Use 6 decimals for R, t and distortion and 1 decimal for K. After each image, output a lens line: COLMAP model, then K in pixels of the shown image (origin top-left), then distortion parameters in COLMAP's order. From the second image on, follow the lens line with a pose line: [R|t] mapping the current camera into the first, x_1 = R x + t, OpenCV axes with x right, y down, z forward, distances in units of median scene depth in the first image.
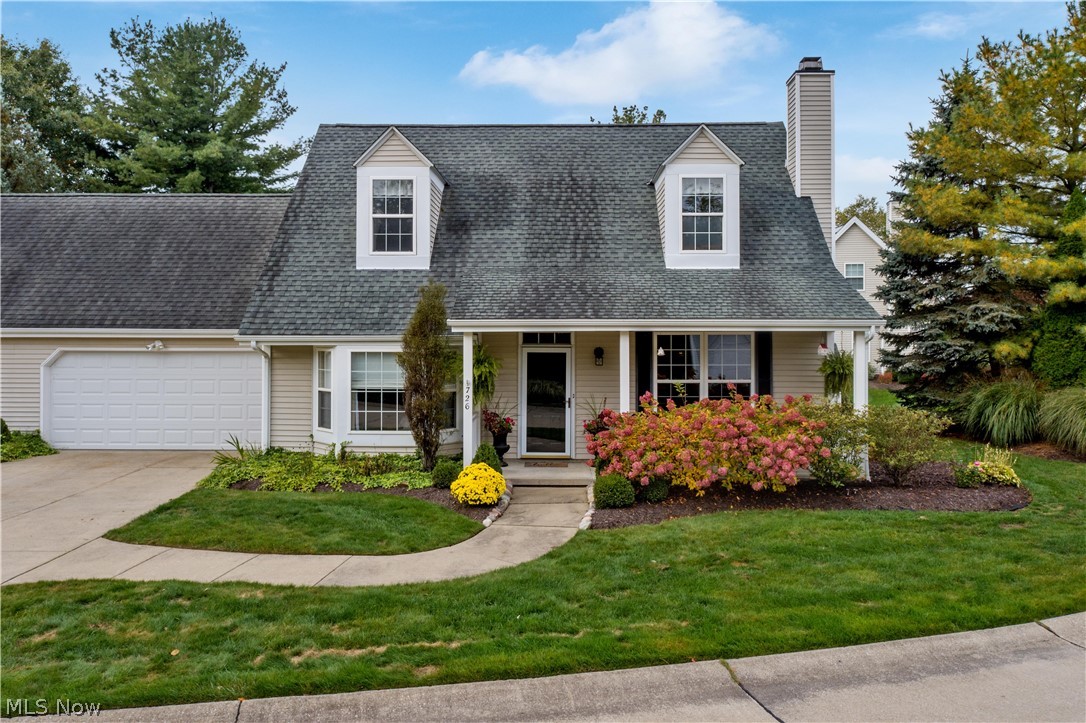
lens RADIAL K [[817.5, 0, 543.0], [0, 817.5, 361.5], [0, 0, 1]] dist [-0.001841, 0.000456]
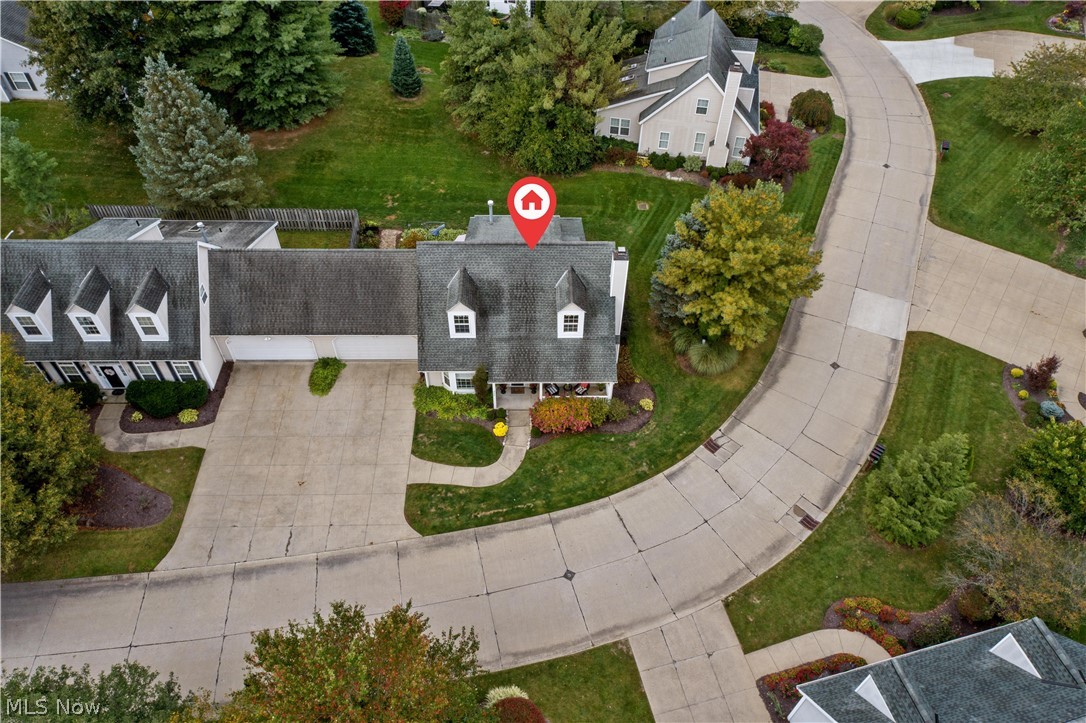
lens RADIAL K [[760.0, 0, 567.2], [0, 760.0, 360.2], [0, 0, 1]] dist [0.000695, 0.006334]
pose [[0.997990, -0.025399, 0.058054, 0.027814], [-0.025436, 0.678528, 0.734134, -2.319109], [-0.058038, -0.734135, 0.676519, -1.017110]]
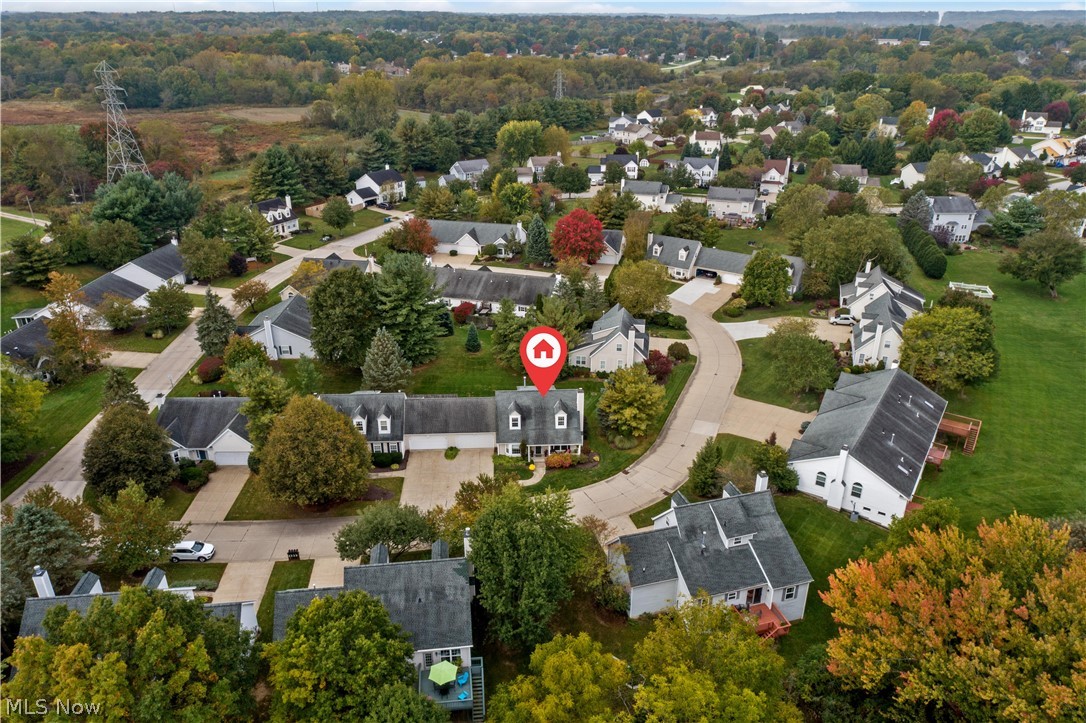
lens RADIAL K [[760.0, 0, 567.2], [0, 760.0, 360.2], [0, 0, 1]] dist [0.000695, 0.006334]
pose [[0.994964, -0.035776, 0.093628, -0.368395], [-0.005033, 0.915118, 0.403155, -3.593500], [-0.100104, -0.401596, 0.910329, -5.133641]]
